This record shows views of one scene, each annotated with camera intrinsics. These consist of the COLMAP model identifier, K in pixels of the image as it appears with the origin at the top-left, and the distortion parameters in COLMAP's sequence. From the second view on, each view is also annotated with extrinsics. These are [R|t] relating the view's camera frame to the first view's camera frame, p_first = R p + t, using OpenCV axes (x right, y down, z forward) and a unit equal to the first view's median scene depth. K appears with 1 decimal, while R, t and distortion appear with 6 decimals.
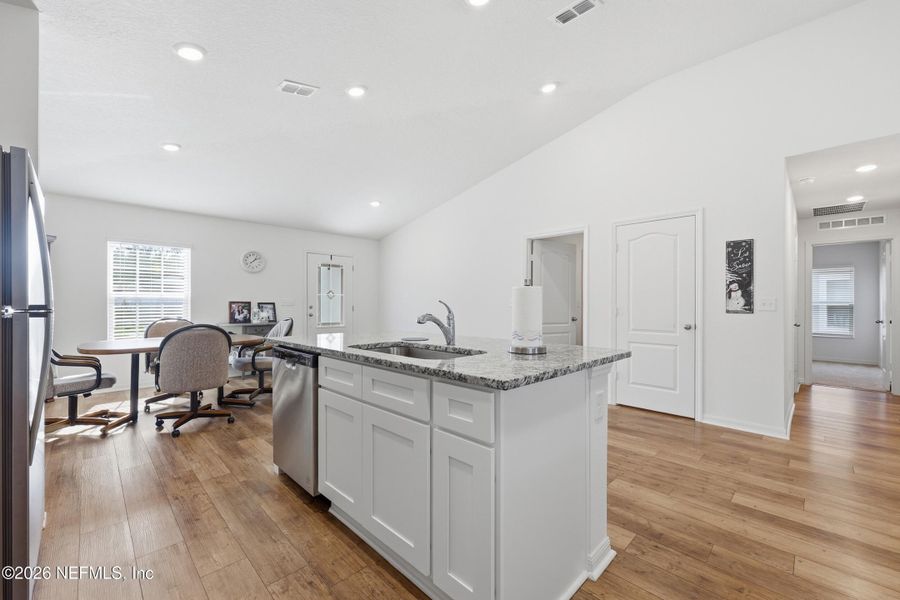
lens RADIAL K [[365.2, 0, 449.6], [0, 365.2, 303.7], [0, 0, 1]] dist [-0.000656, -0.000253]
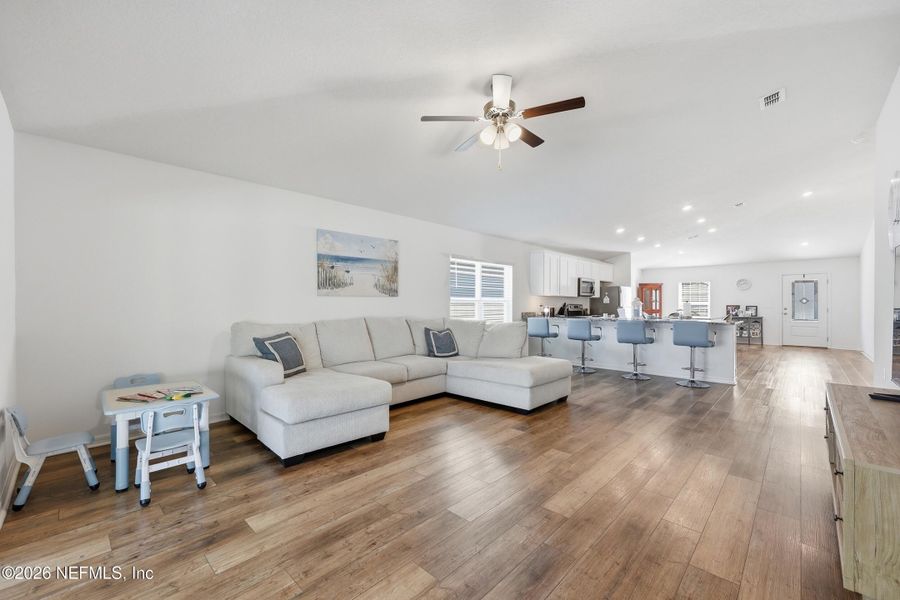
lens RADIAL K [[366.6, 0, 446.8], [0, 366.6, 305.5], [0, 0, 1]] dist [-0.001076, -0.000163]
pose [[0.018312, -0.002517, -0.999829, 2.297335], [-0.003653, 0.999990, -0.002584, 0.009464], [0.999826, 0.003699, 0.018303, -0.987826]]
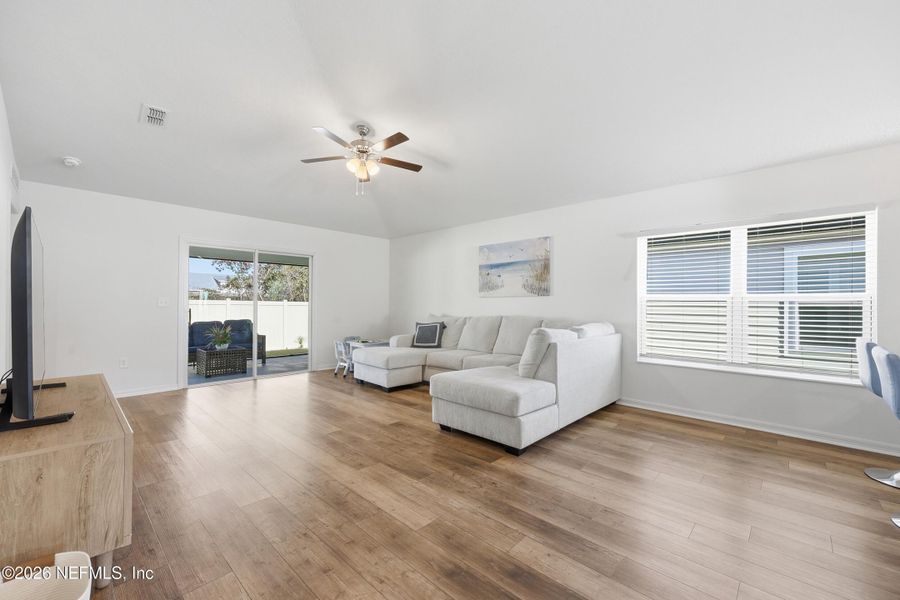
lens RADIAL K [[365.2, 0, 449.6], [0, 365.2, 303.7], [0, 0, 1]] dist [-0.000656, -0.000253]
pose [[-0.999443, -0.009443, -0.031993, 1.195444], [-0.009507, 0.999953, 0.001841, 0.001158], [0.031974, 0.002145, -0.999486, 0.256246]]
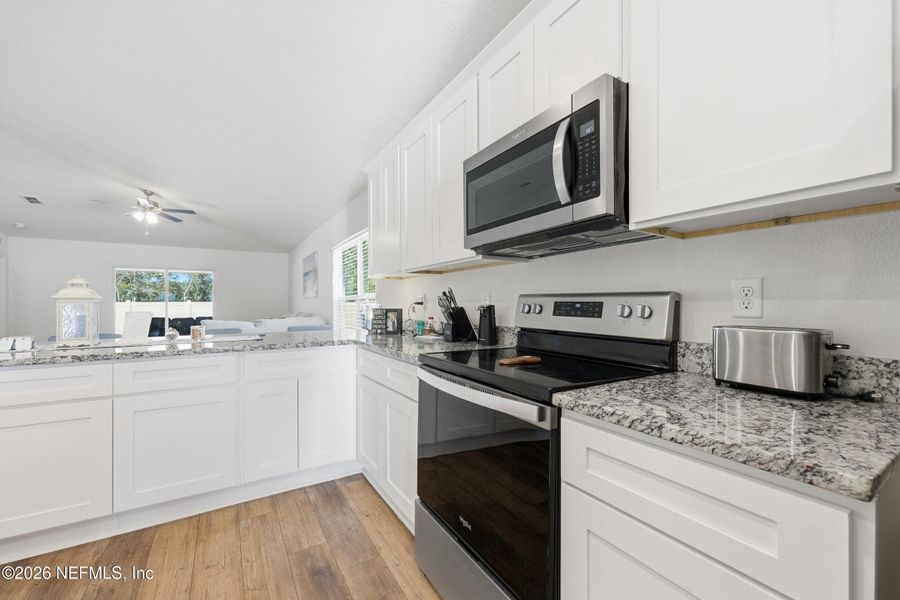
lens RADIAL K [[365.2, 0, 449.6], [0, 365.2, 303.7], [0, 0, 1]] dist [-0.000656, -0.000253]
pose [[-0.973010, 0.000123, 0.230764, -0.316048], [0.001064, 0.999992, 0.003953, 0.000905], [-0.230761, 0.004091, -0.973002, 0.478707]]
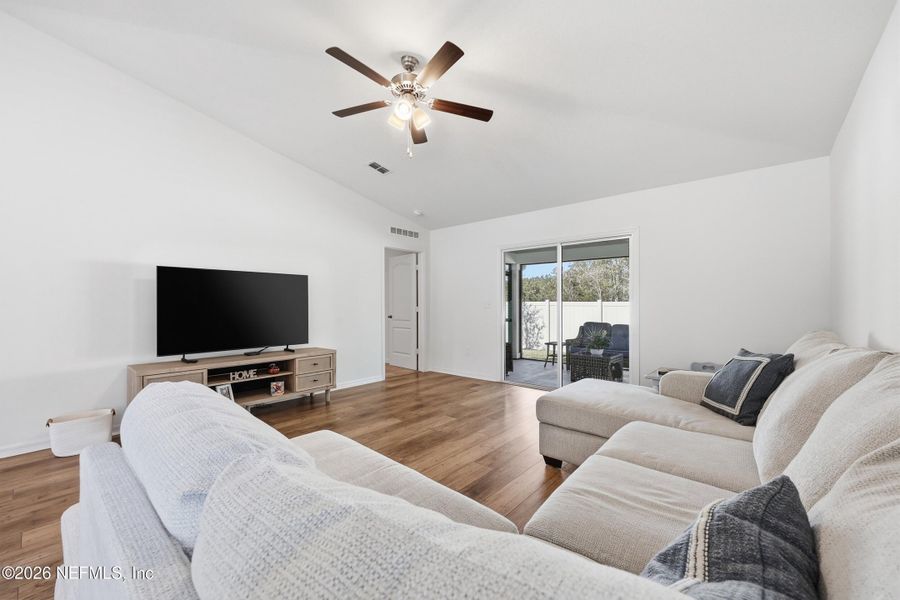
lens RADIAL K [[366.4, 0, 450.0], [0, 366.4, 300.0], [0, 0, 1]] dist [0.001803, 0.000173]
pose [[-0.077104, 0.004166, 0.997014, 0.638601], [0.000082, 0.999991, -0.004172, -0.002343], [-0.997023, -0.000240, -0.077103, -0.872281]]
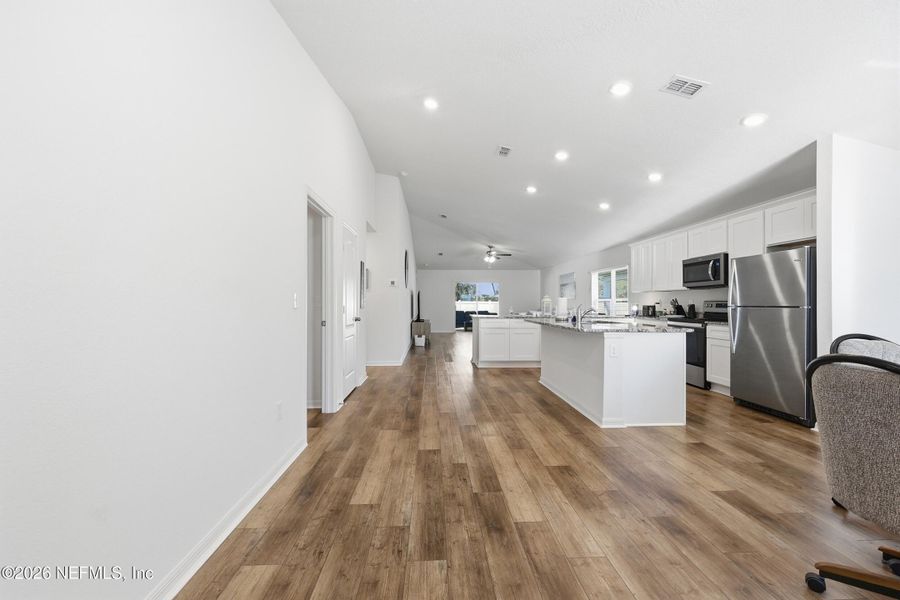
lens RADIAL K [[362.5, 0, 450.8], [0, 362.5, 302.1], [0, 0, 1]] dist [0.001803, 0.000160]
pose [[-0.744562, -0.004169, 0.667541, -0.531277], [-0.003415, 0.999991, 0.002436, -0.005187], [-0.667545, -0.000466, -0.744569, 1.887310]]
